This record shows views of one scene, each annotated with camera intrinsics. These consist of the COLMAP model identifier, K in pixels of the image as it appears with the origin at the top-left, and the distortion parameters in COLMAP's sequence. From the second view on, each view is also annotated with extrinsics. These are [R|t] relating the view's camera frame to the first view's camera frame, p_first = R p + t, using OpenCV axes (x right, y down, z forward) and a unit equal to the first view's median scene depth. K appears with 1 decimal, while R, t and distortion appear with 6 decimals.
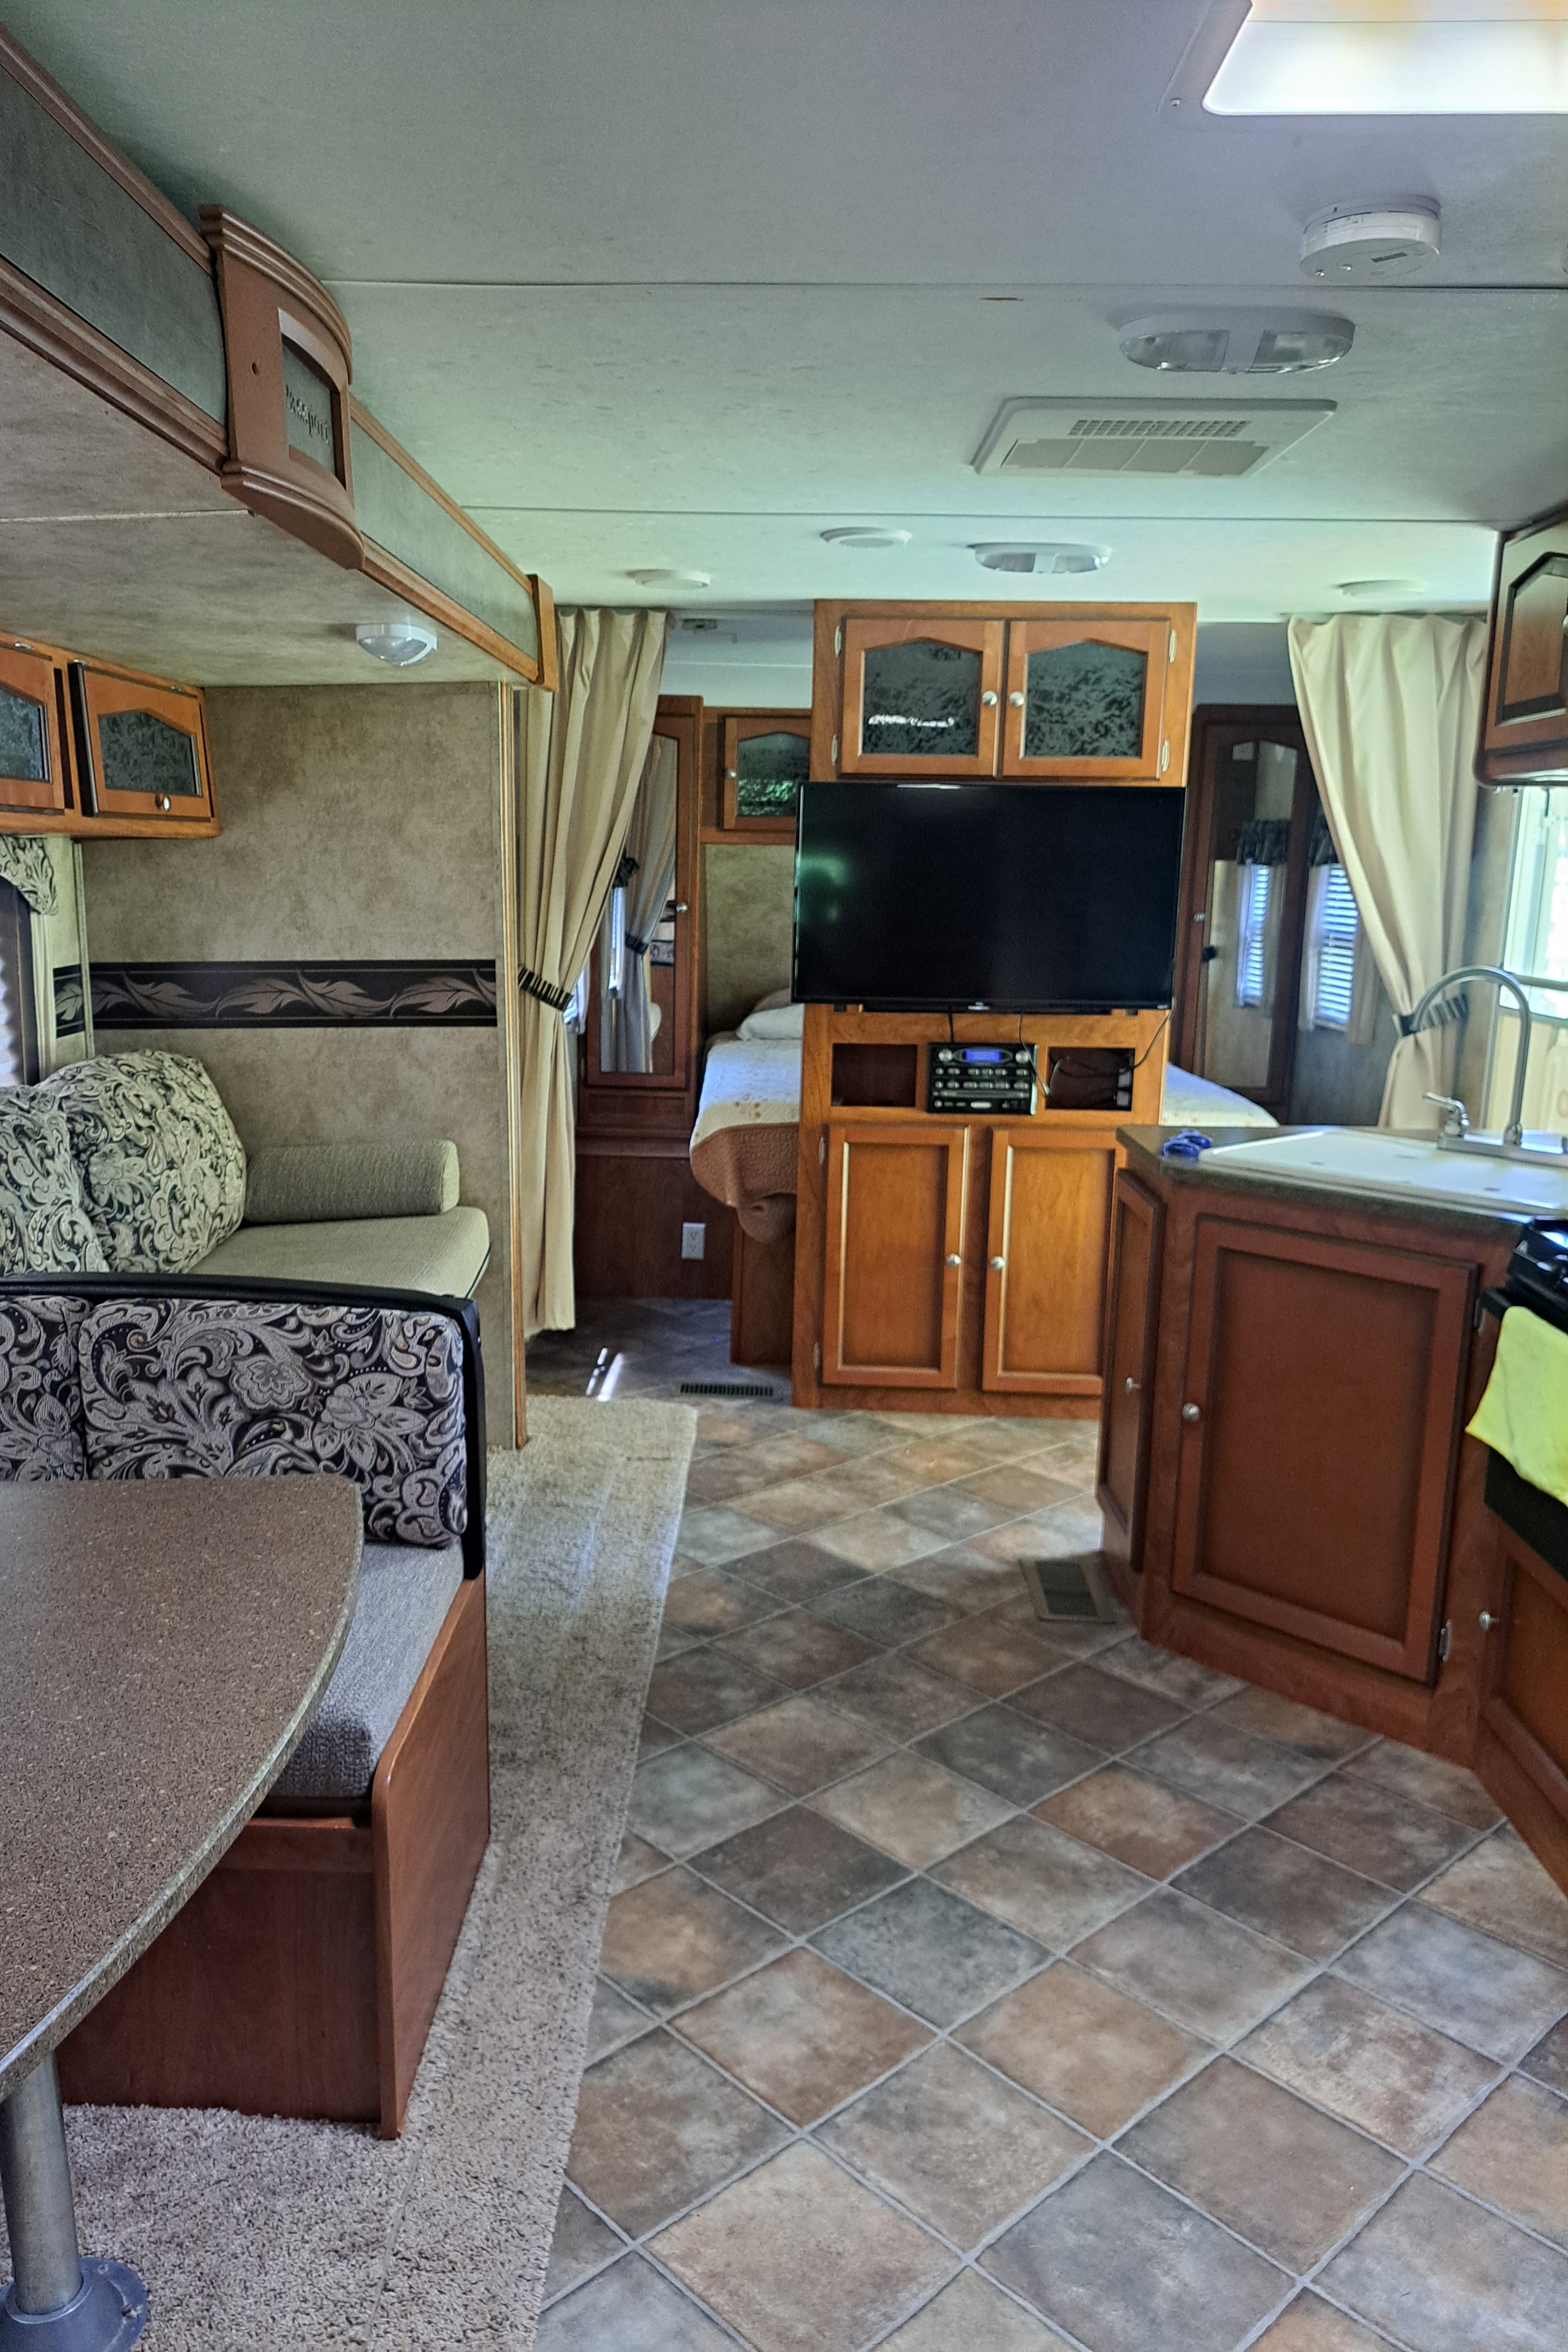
lens RADIAL K [[1581.4, 0, 730.0], [0, 1581.4, 1172.4], [0, 0, 1]] dist [0.095736, -0.214645]
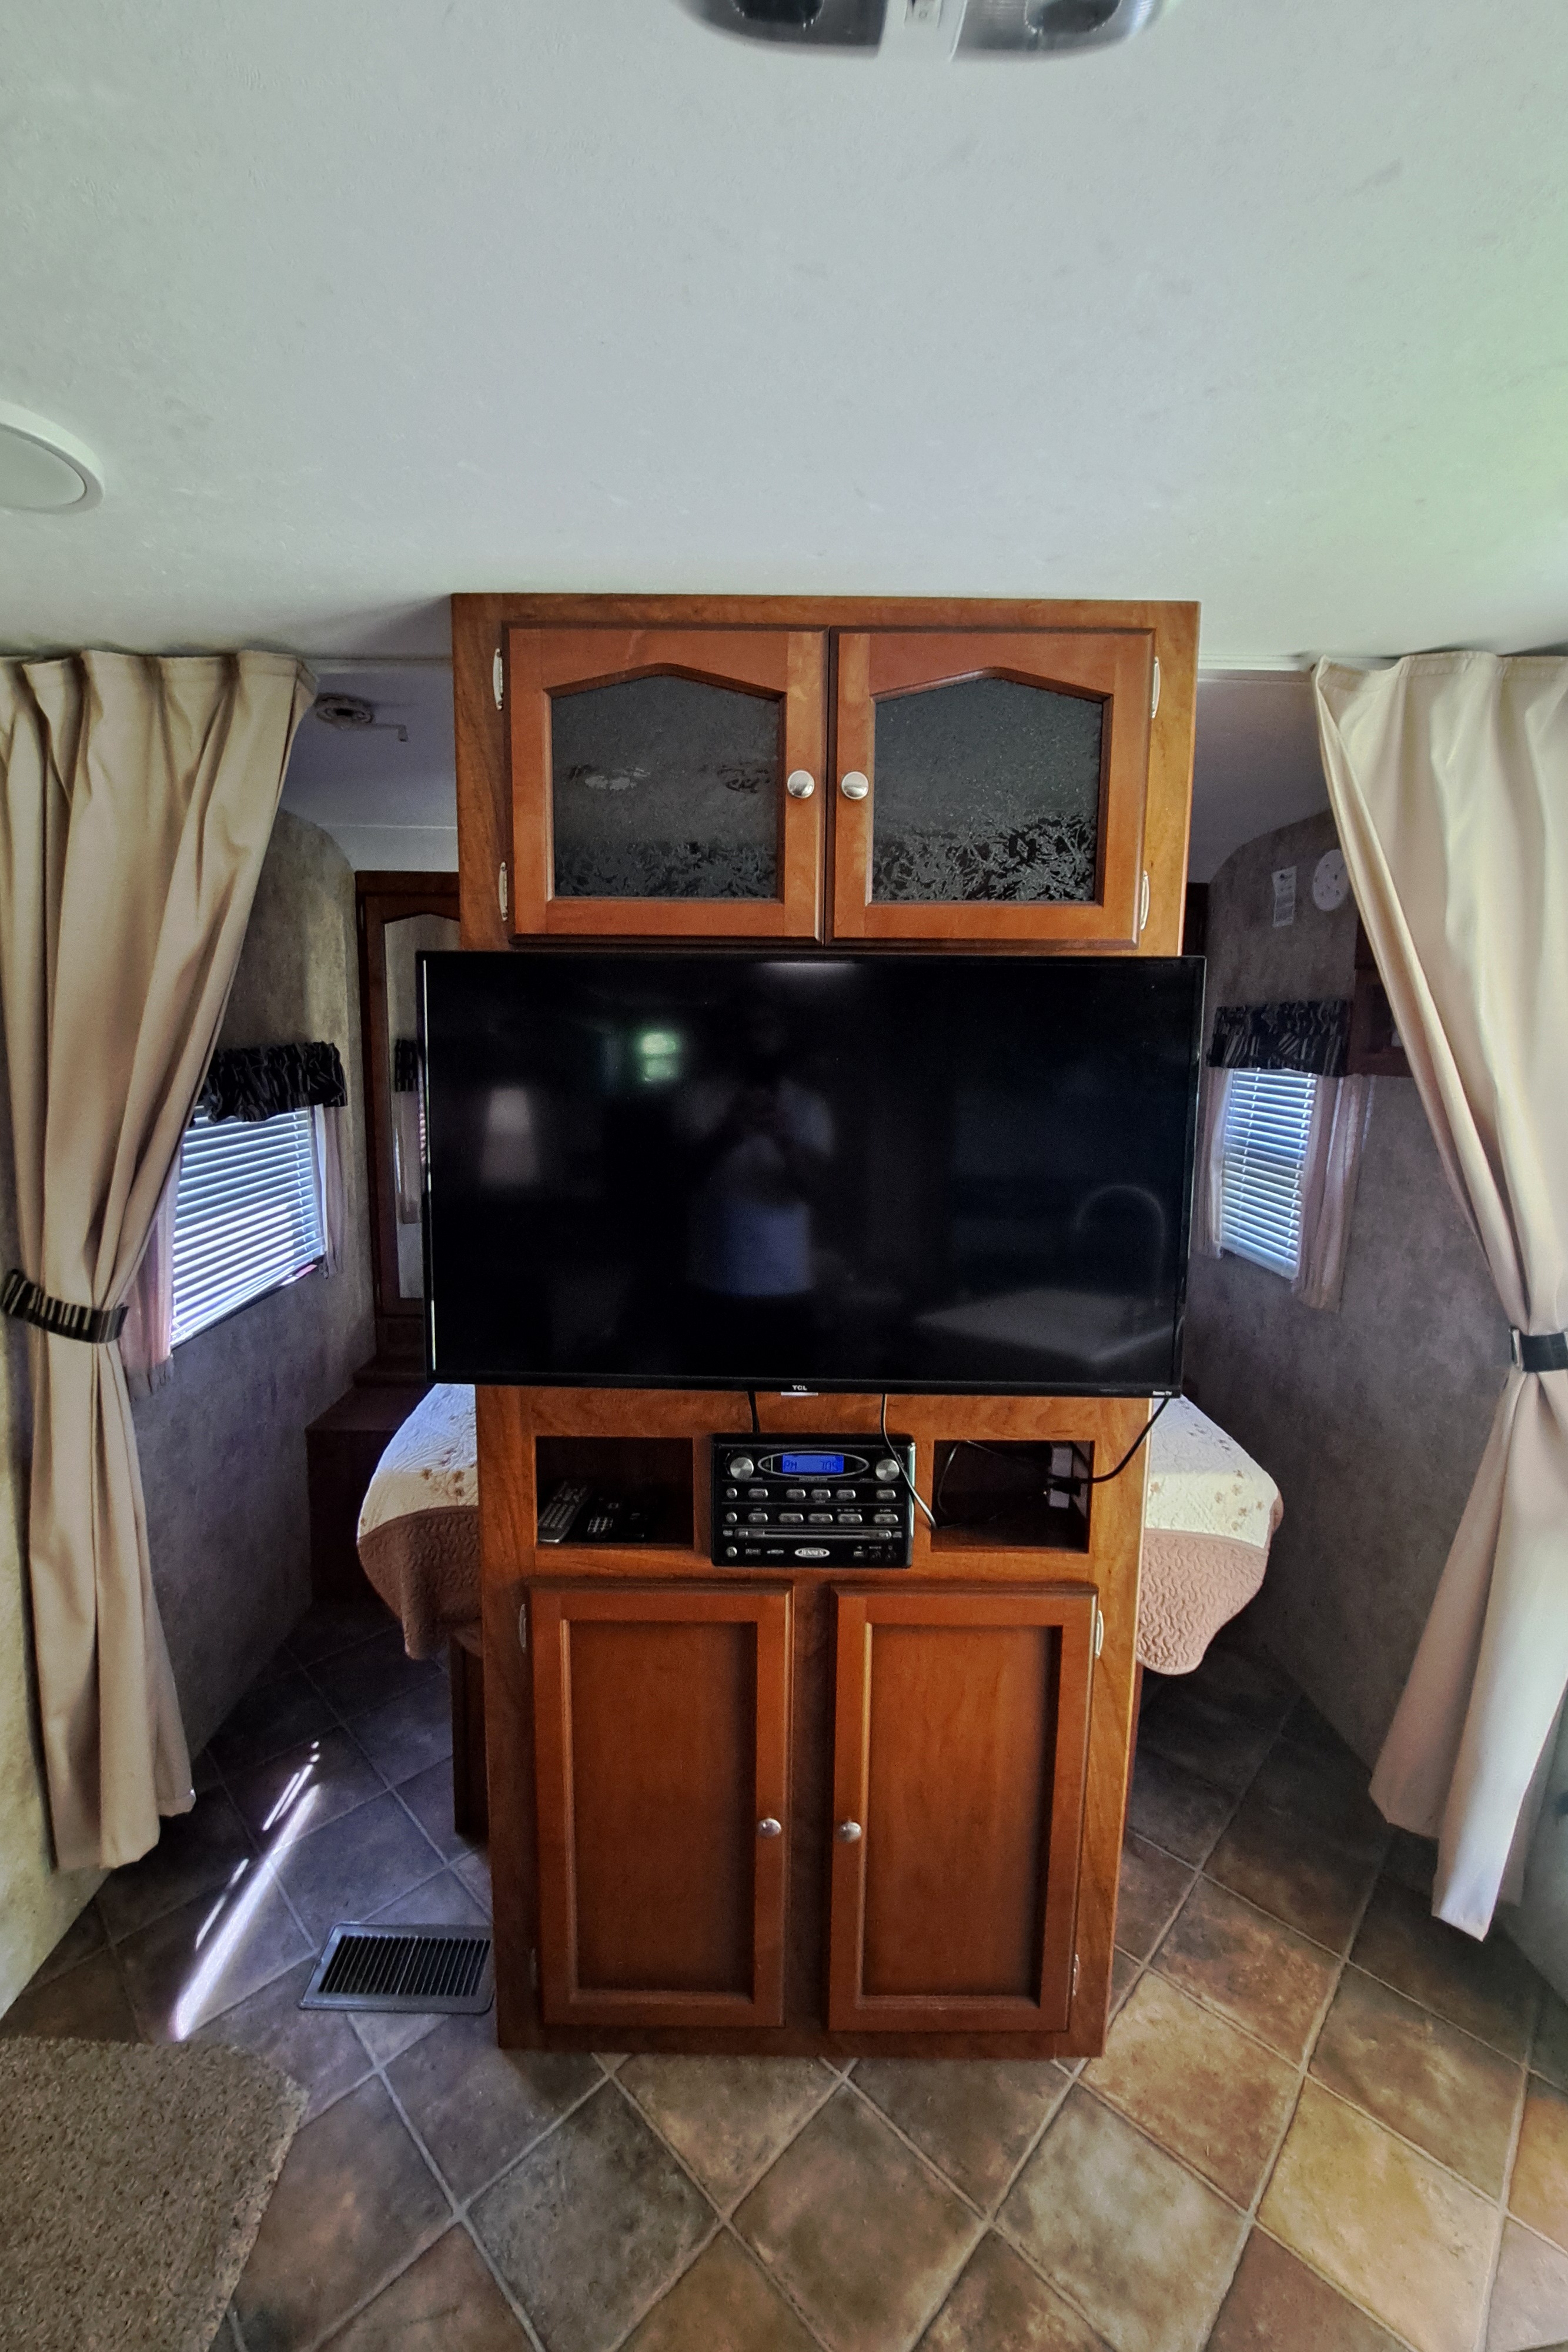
lens RADIAL K [[926.4, 0, 757.7], [0, 926.4, 1161.7], [0, 0, 1]] dist [-0.017094, -0.000613]
pose [[0.998727, -0.015827, 0.047899, 0.127722], [0.018217, 0.998589, -0.049883, -0.158695], [-0.047042, 0.050692, 0.997606, 0.688121]]
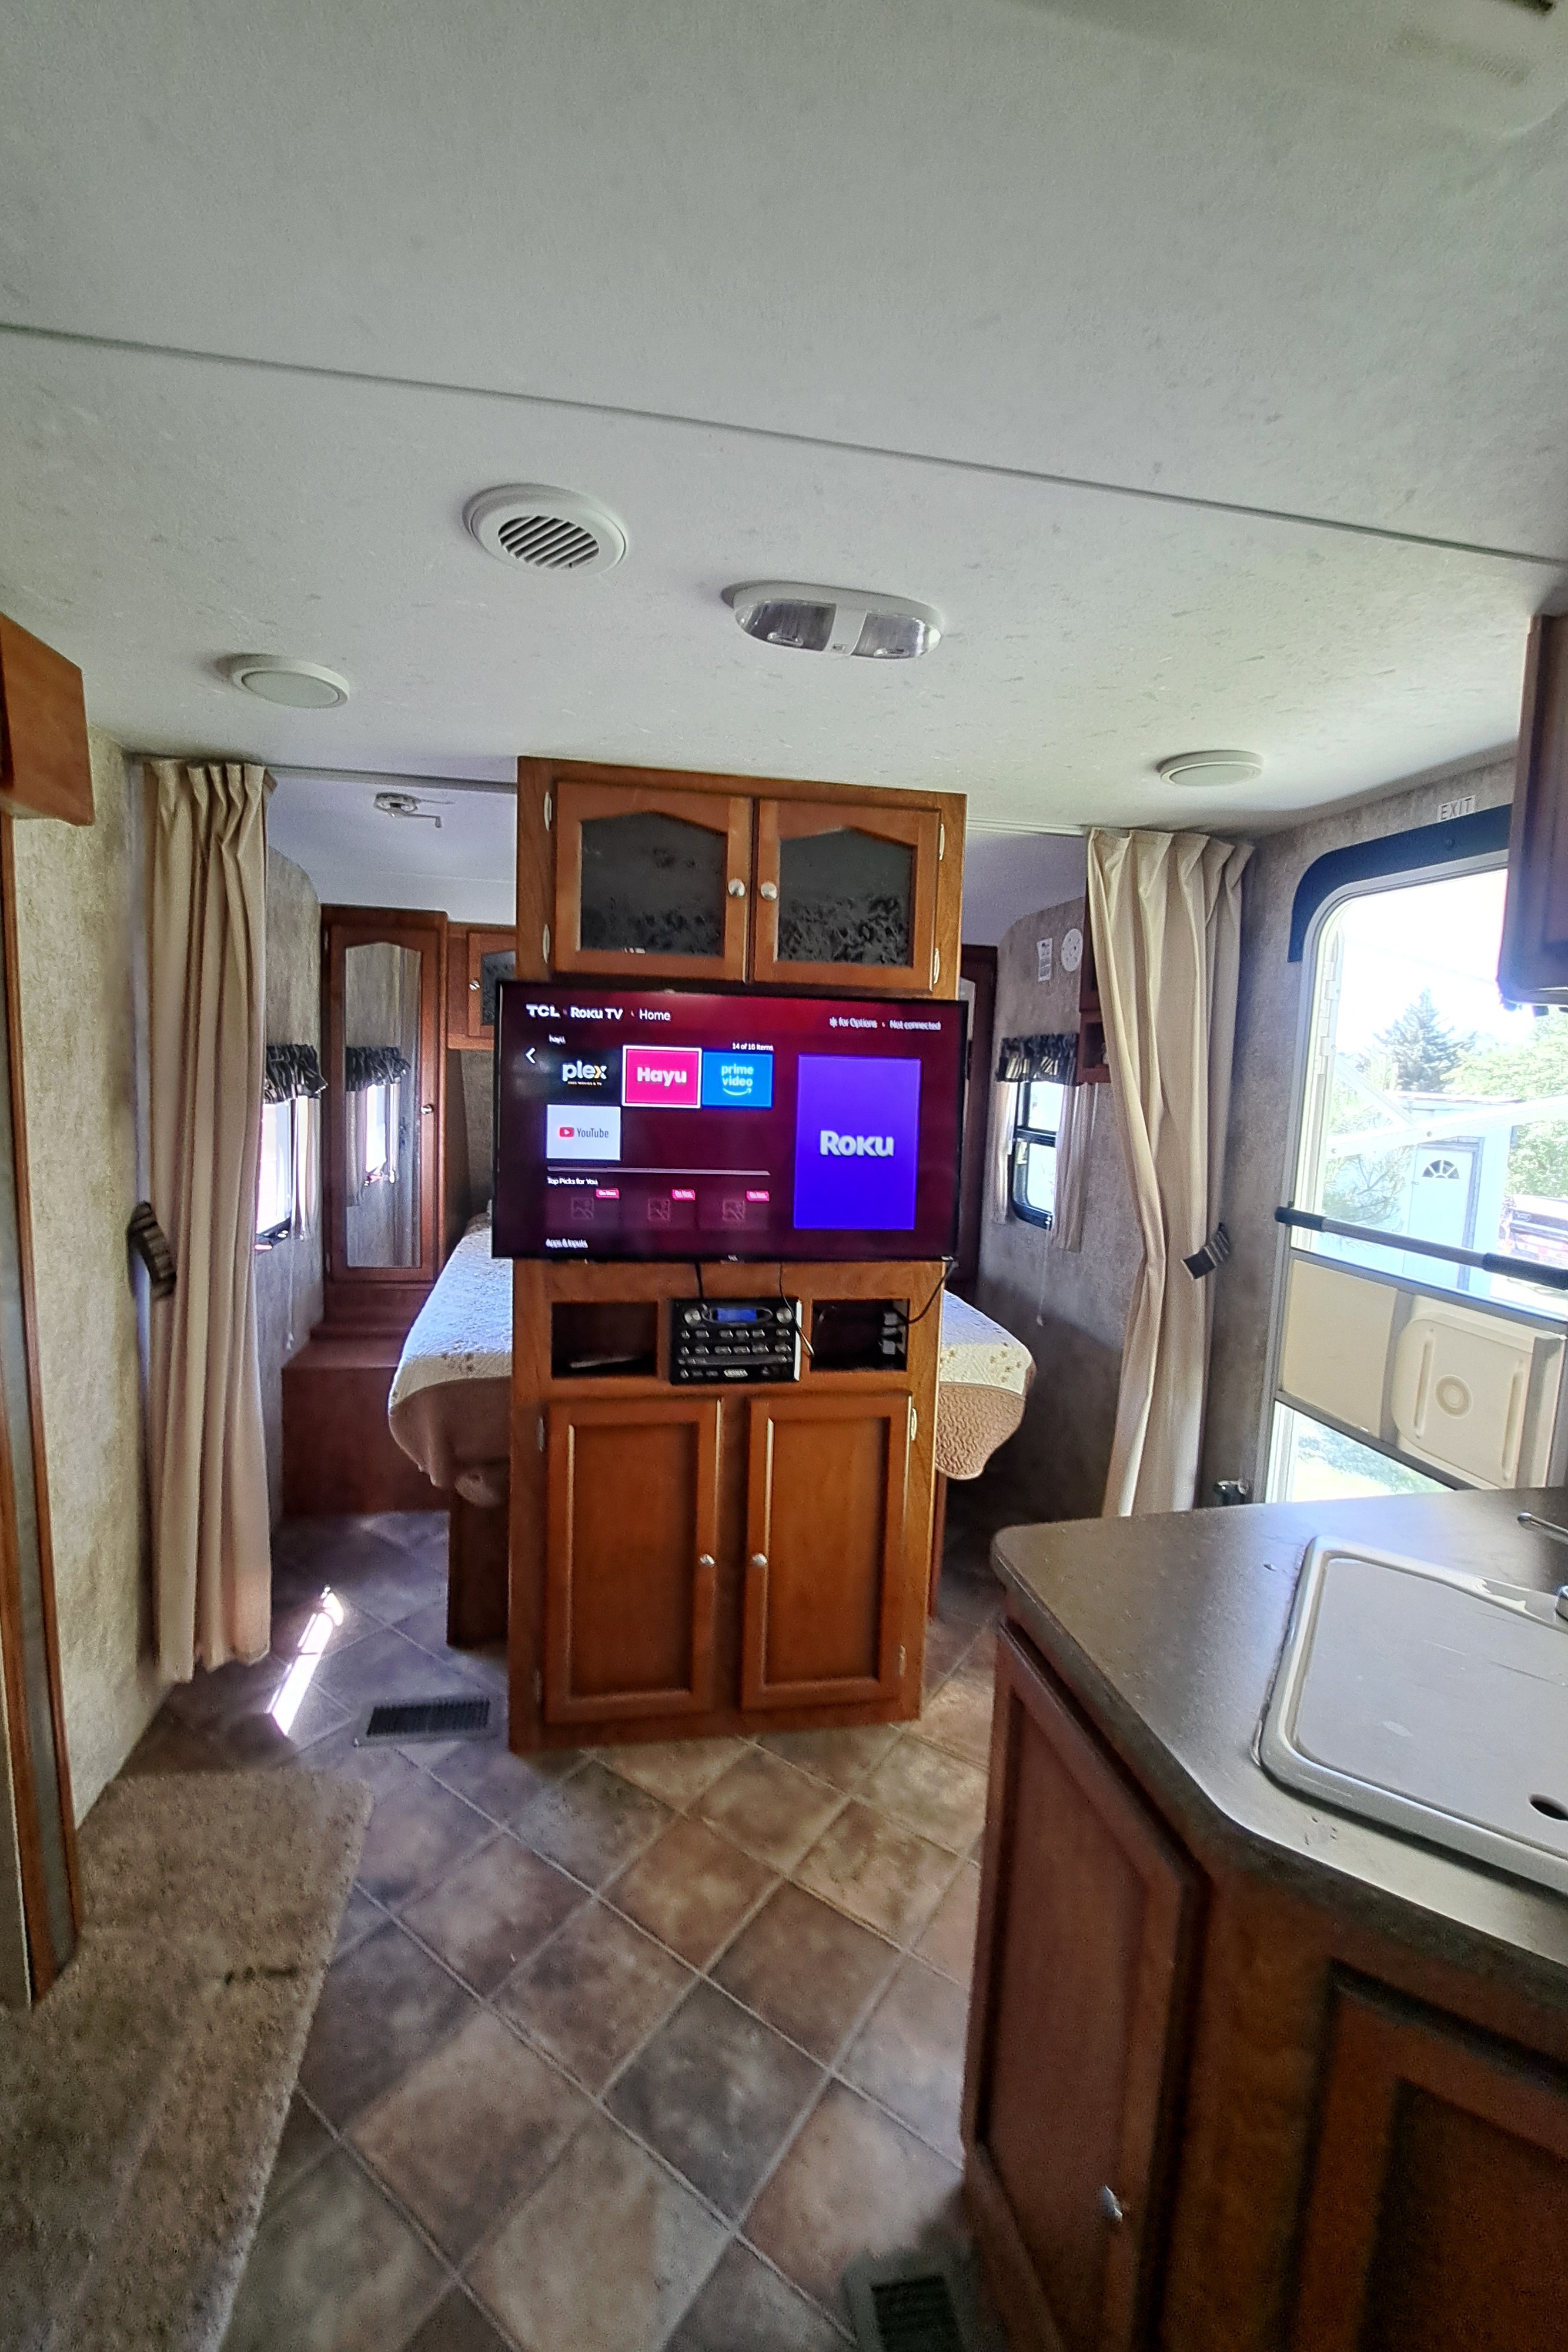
lens RADIAL K [[926.4, 0, 757.7], [0, 926.4, 1161.7], [0, 0, 1]] dist [-0.017094, -0.000613]
pose [[0.975957, -0.007600, 0.217829, 0.065597], [0.025156, 0.996641, -0.077938, -0.114605], [-0.216505, 0.081544, 0.972870, 0.522617]]
